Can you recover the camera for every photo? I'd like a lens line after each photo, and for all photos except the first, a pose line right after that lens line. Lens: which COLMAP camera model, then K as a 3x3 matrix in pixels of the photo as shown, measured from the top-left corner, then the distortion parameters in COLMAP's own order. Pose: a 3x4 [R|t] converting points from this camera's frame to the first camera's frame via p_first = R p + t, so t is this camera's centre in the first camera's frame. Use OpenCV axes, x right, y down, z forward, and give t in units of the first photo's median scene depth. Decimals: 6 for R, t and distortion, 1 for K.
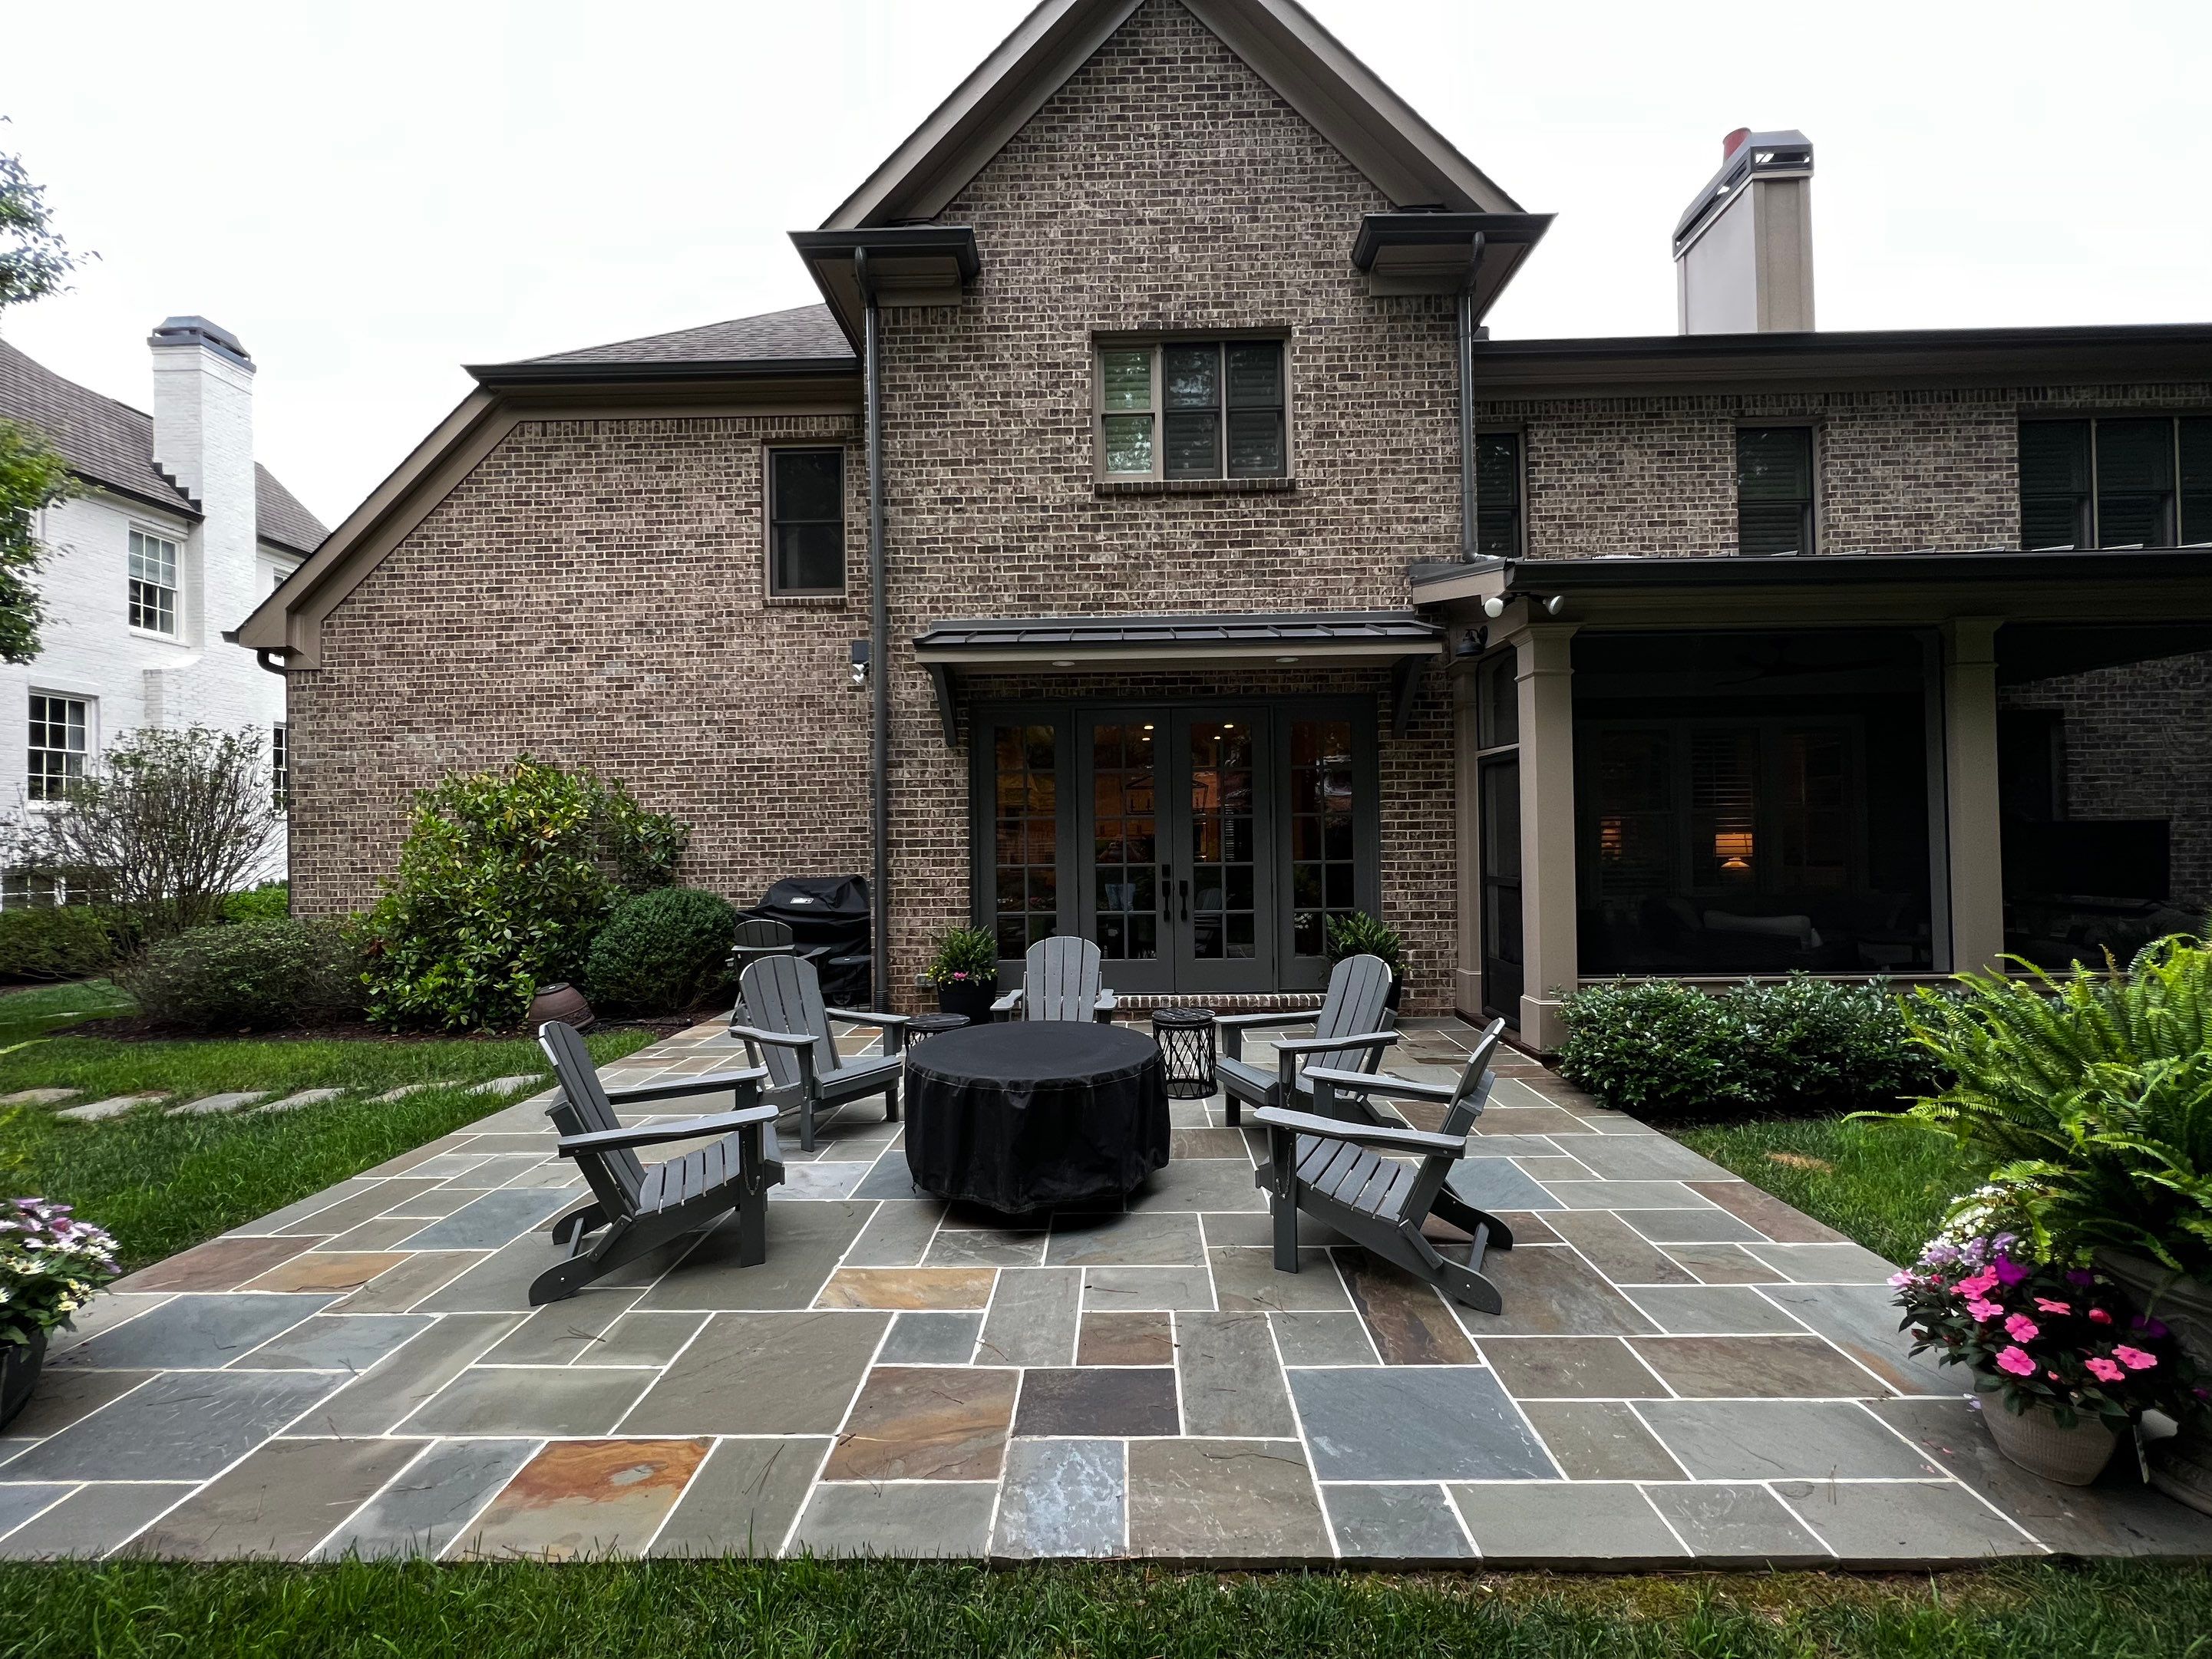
lens RADIAL K [[895.8, 0, 1097.0], [0, 895.8, 832.1], [0, 0, 1]] dist [0.006873, -0.014901]
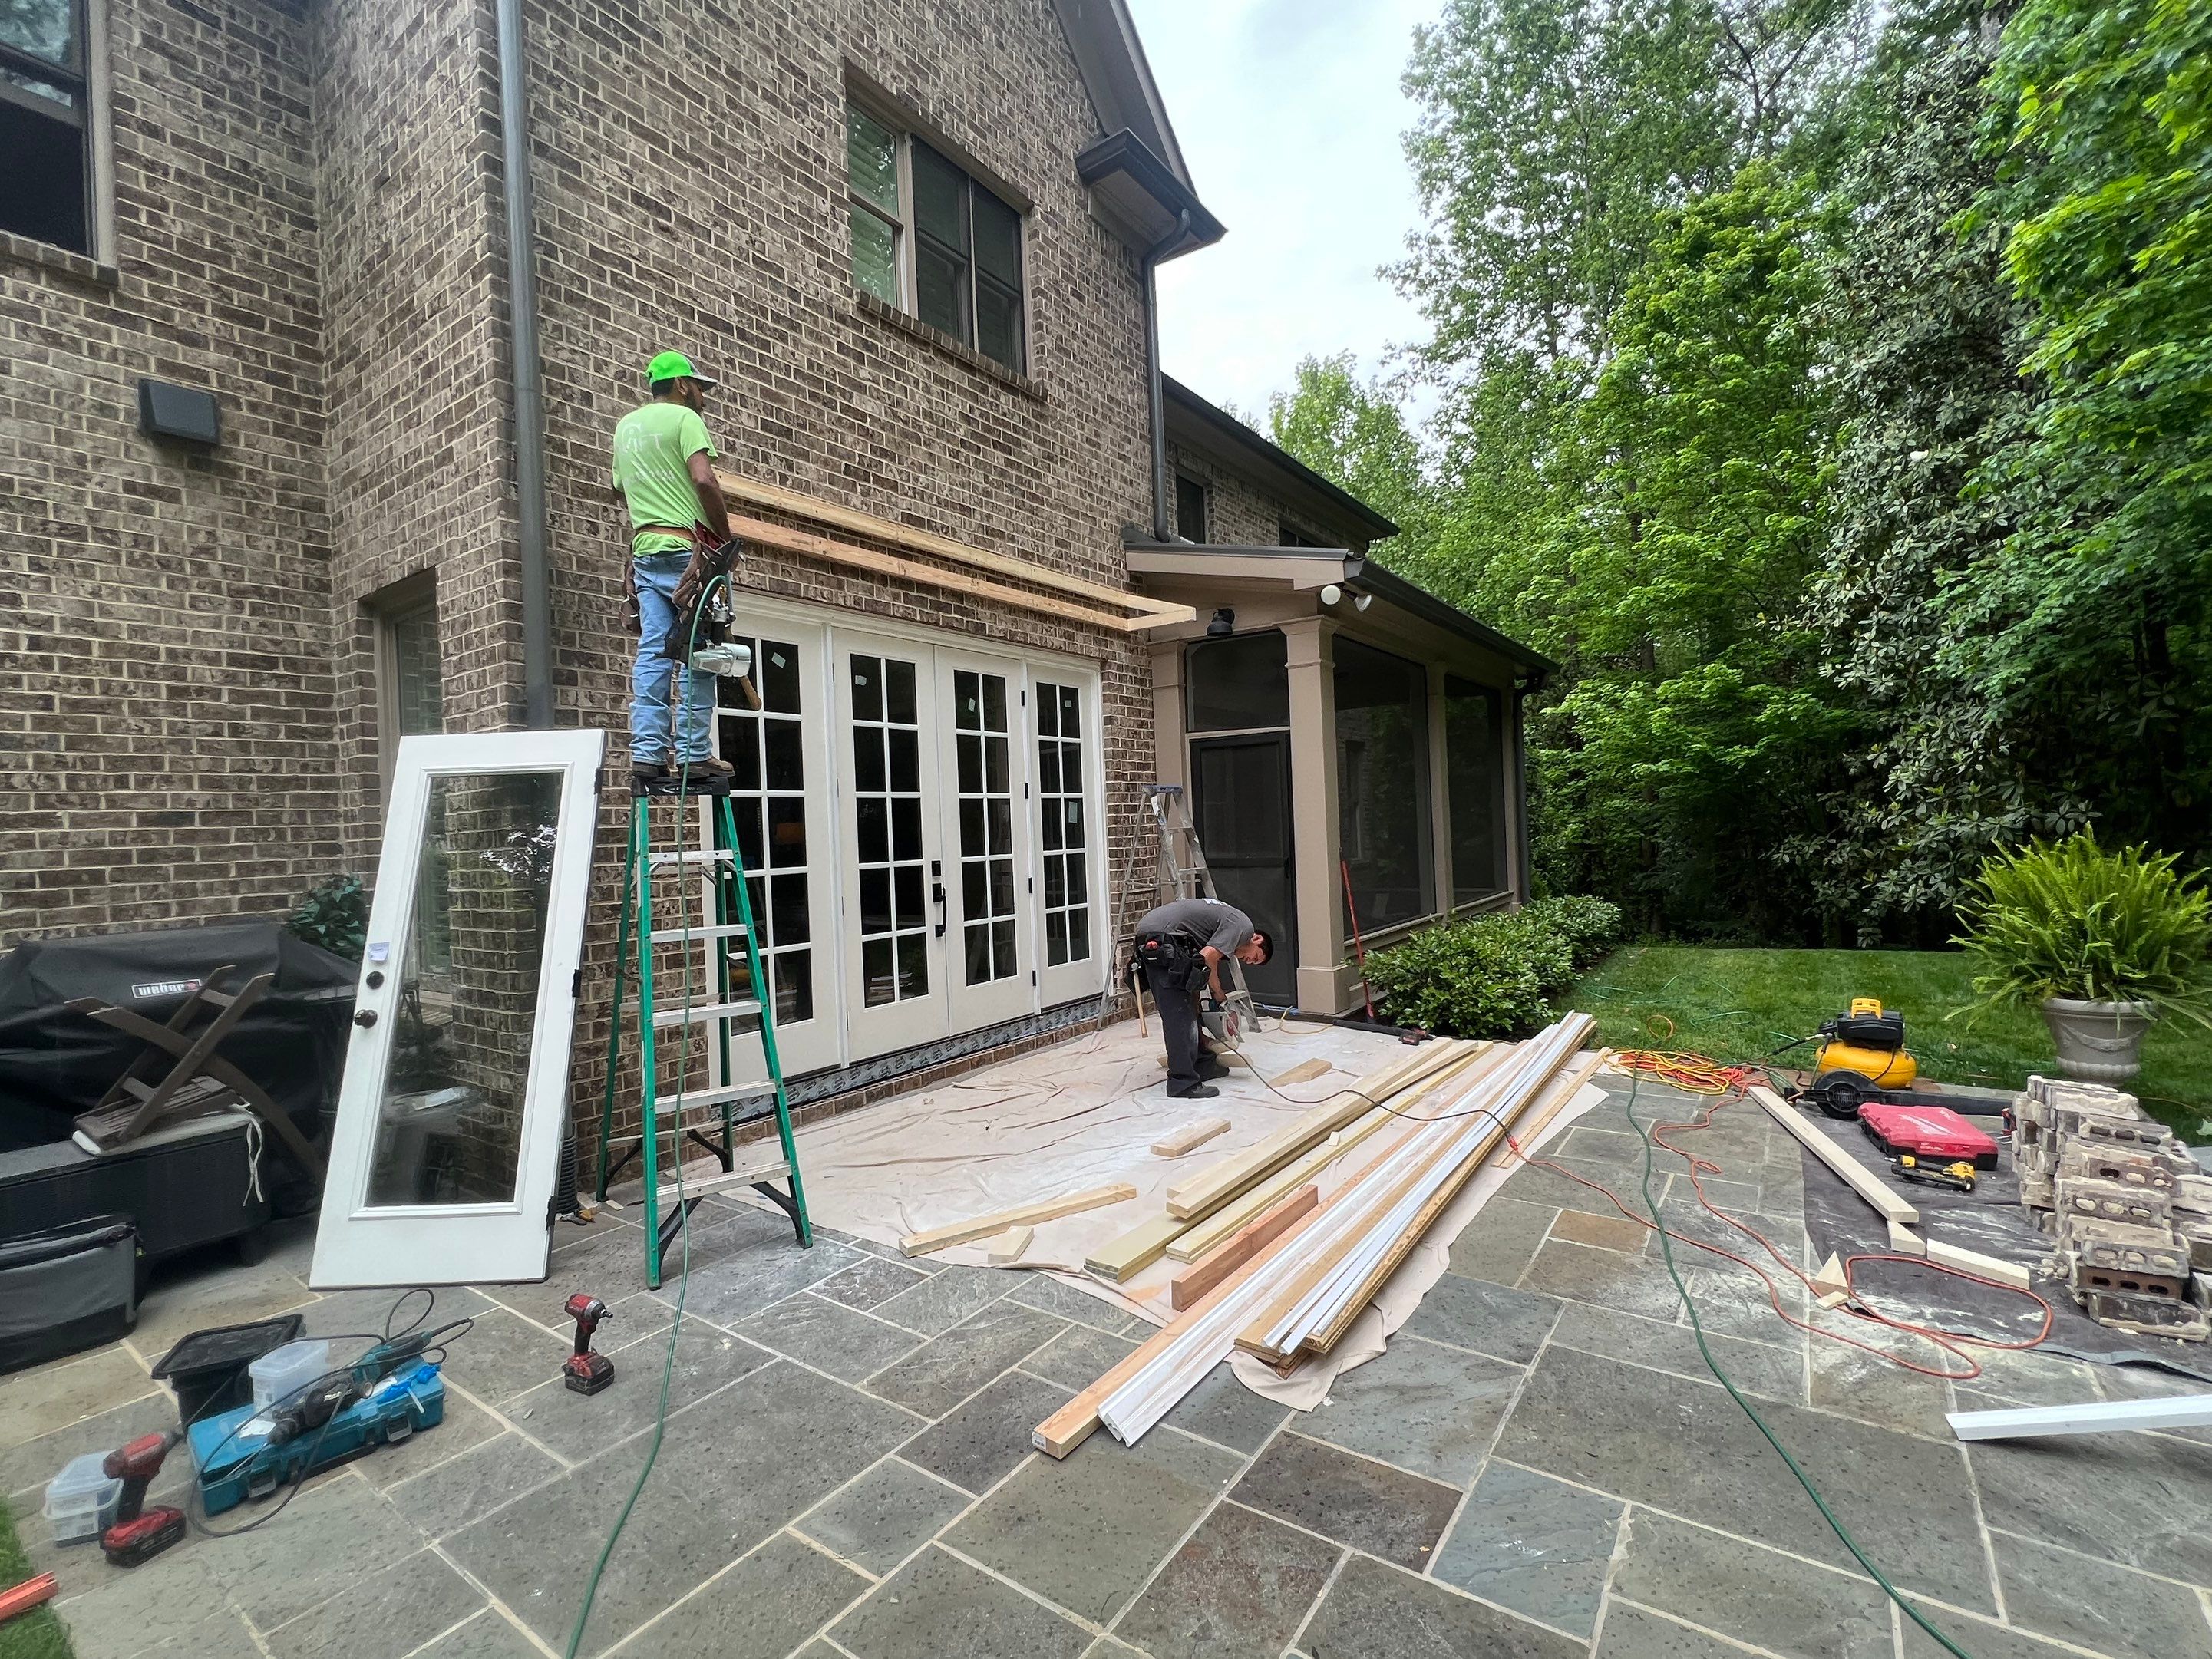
lens RADIAL K [[1018.7, 0, 1112.9], [0, 1018.7, 832.0], [0, 0, 1]] dist [-0.004314, 0.002743]
pose [[0.545797, -0.010095, 0.837857, -0.532765], [0.021795, 0.999760, -0.002152, 0.018098], [-0.837634, 0.019435, 0.545886, 0.437036]]
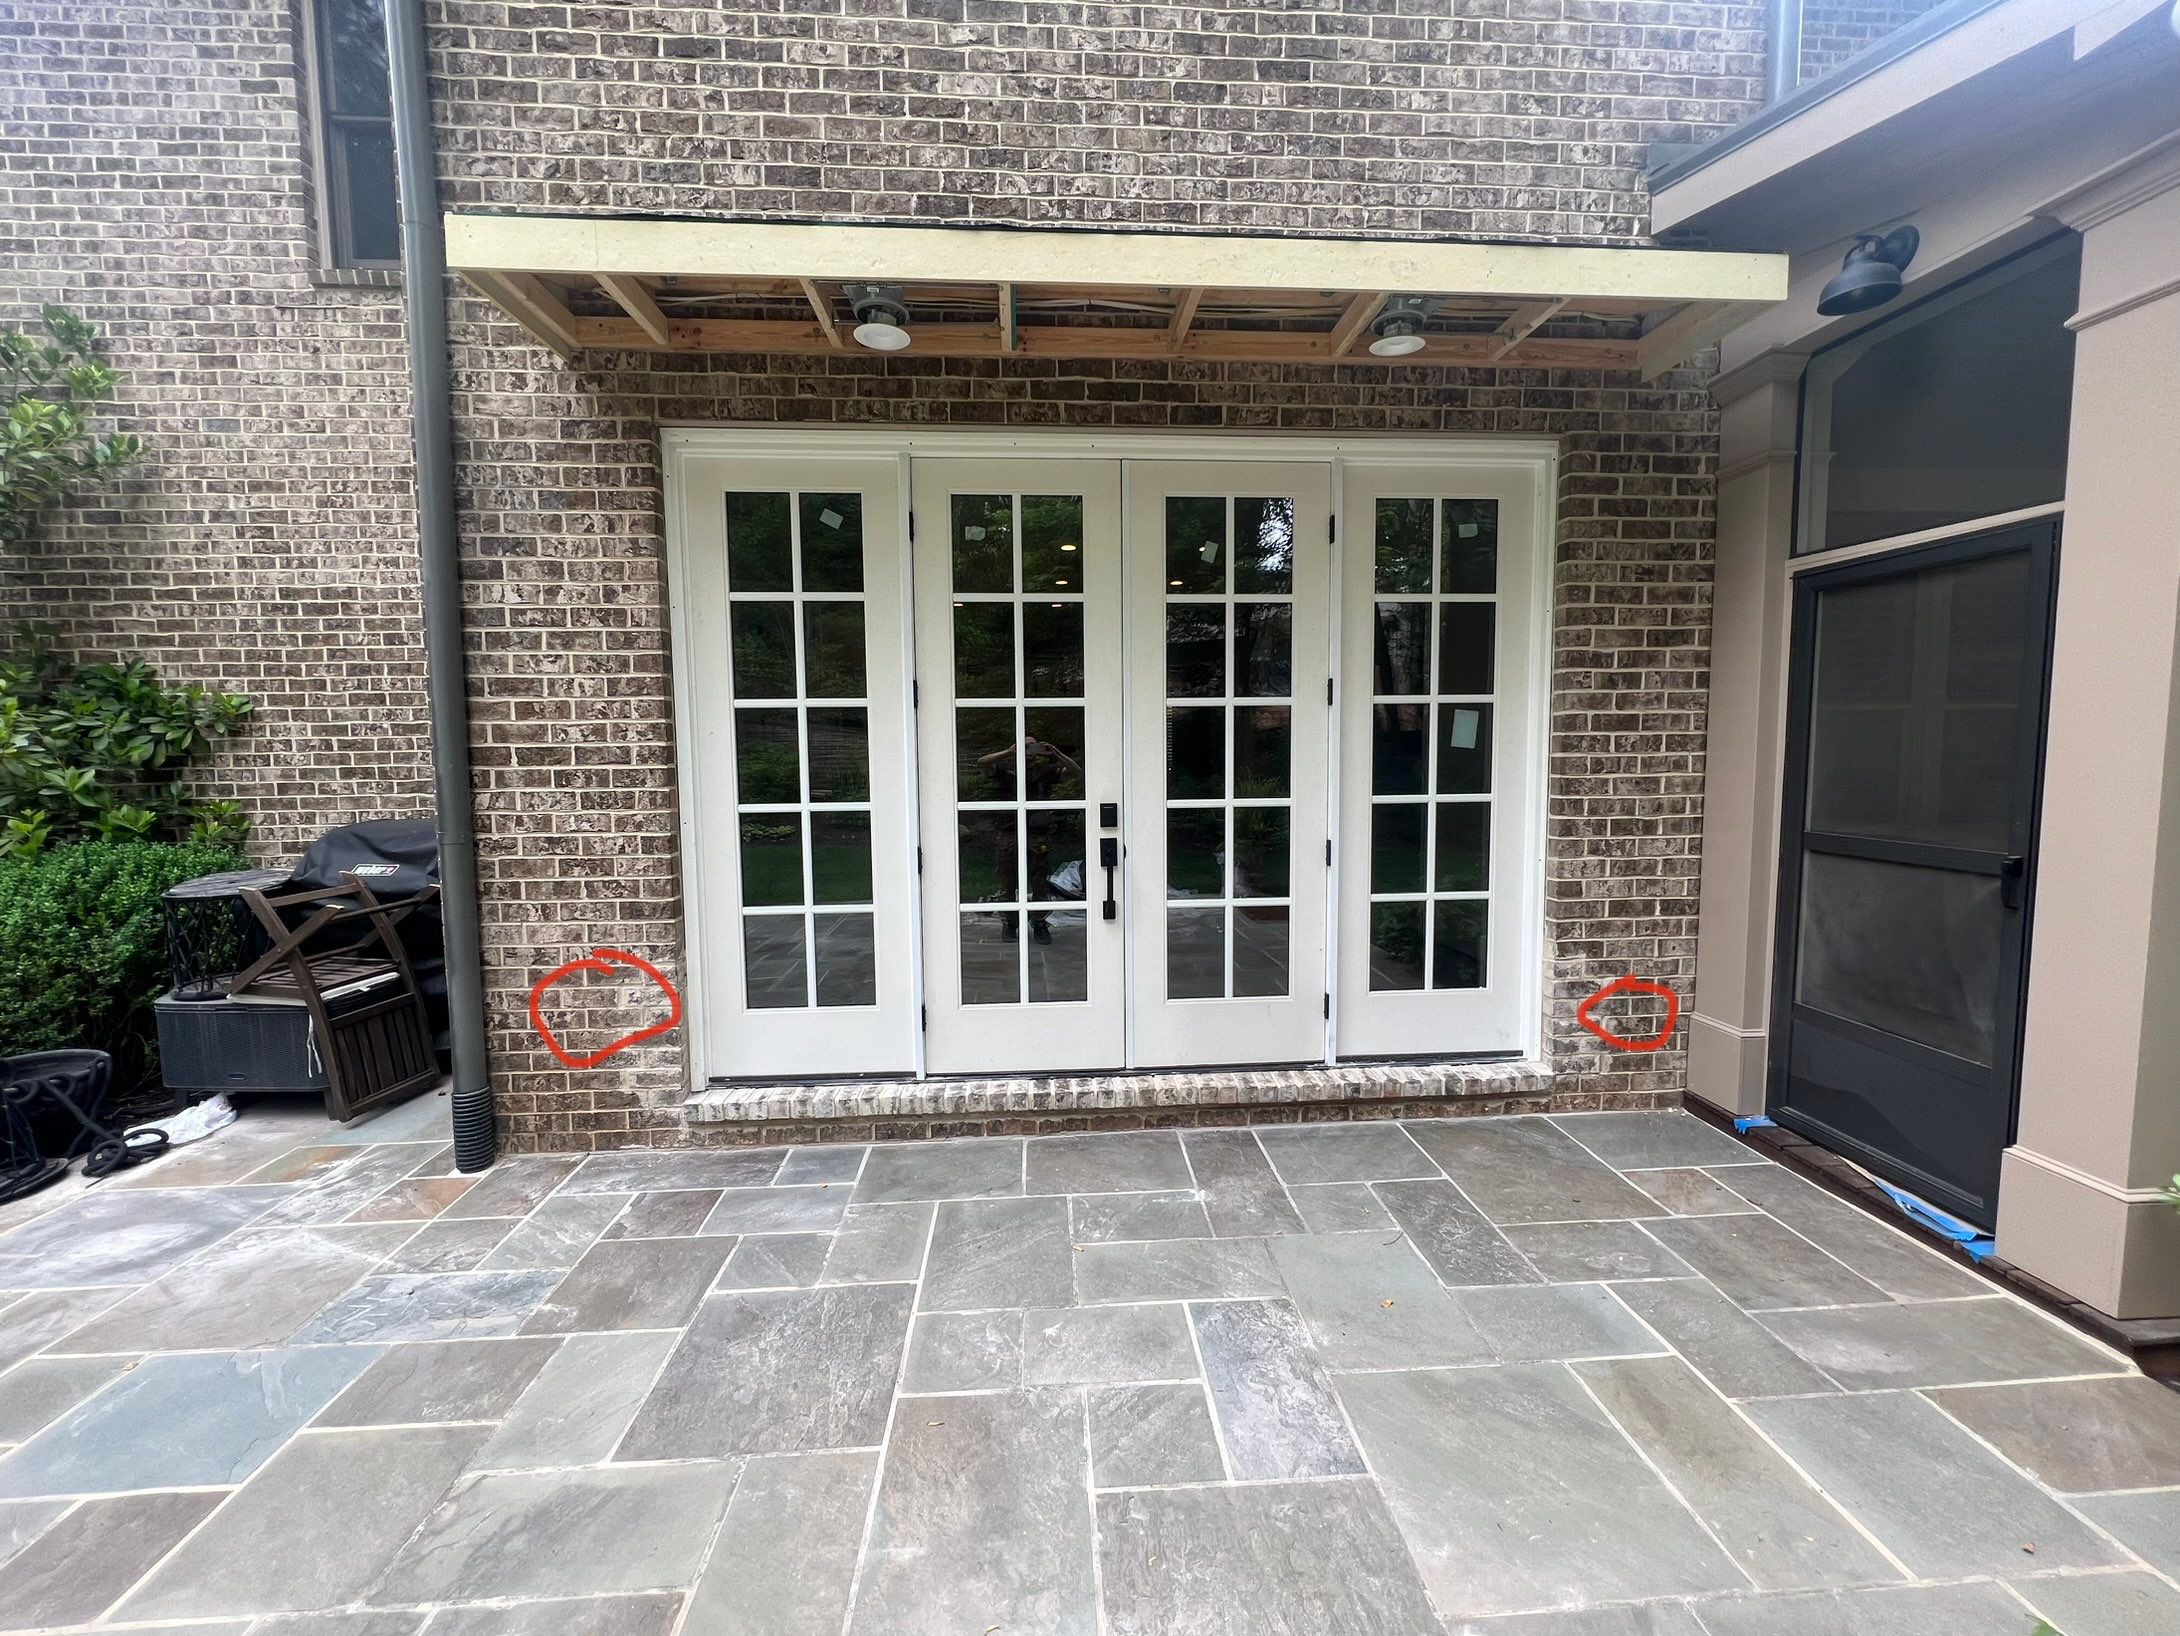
lens RADIAL K [[887.3, 0, 1083.9], [0, 887.3, 816.5], [0, 0, 1]] dist [0.001486, 0.000096]
pose [[0.995766, -0.003111, 0.091876, 0.021336], [-0.005127, 0.995992, 0.089290, 0.001892], [-0.091785, -0.089383, 0.991759, 0.543273]]
